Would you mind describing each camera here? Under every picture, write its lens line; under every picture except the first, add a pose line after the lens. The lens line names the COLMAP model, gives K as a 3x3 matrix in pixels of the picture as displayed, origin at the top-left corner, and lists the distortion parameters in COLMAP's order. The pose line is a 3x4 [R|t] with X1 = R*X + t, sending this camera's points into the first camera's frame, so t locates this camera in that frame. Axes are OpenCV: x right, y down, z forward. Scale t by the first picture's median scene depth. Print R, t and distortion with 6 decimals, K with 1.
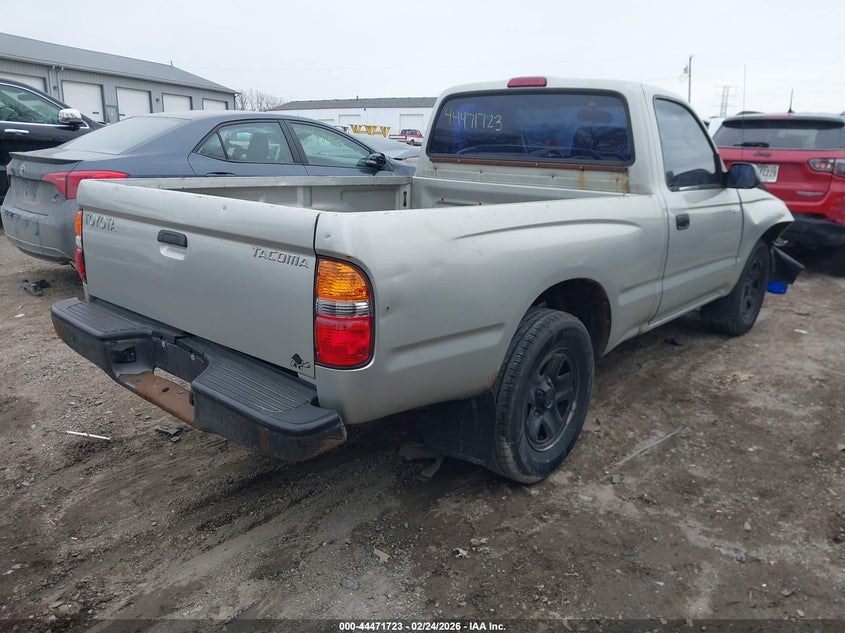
lens RADIAL K [[656.8, 0, 429.9], [0, 656.8, 315.6], [0, 0, 1]] dist [0.002691, 0.001751]
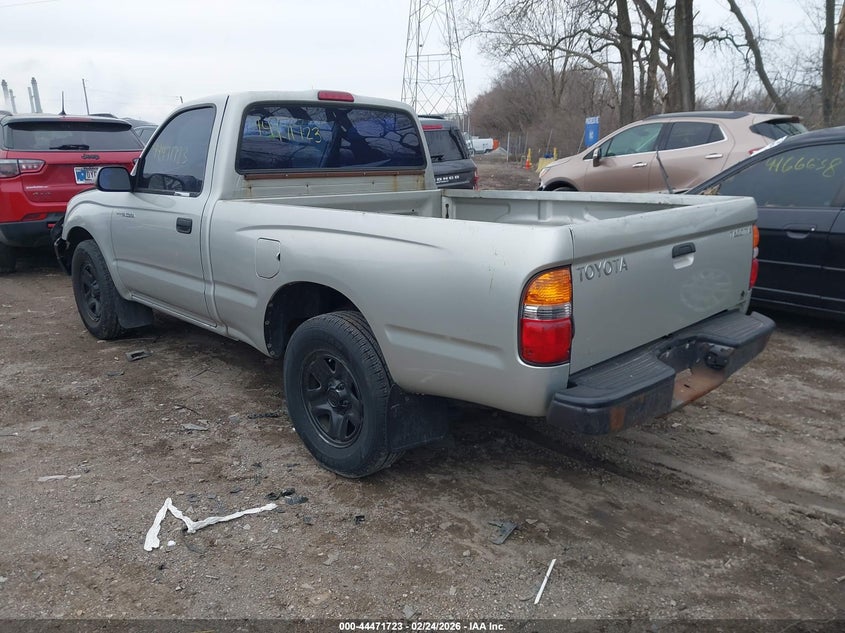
lens RADIAL K [[656.8, 0, 429.9], [0, 656.8, 315.6], [0, 0, 1]] dist [0.002691, 0.001751]
pose [[0.085003, -0.268353, 0.959563, -0.936038], [0.256686, 0.936440, 0.239148, -0.239355], [-0.962750, 0.225978, 0.148483, 0.776472]]
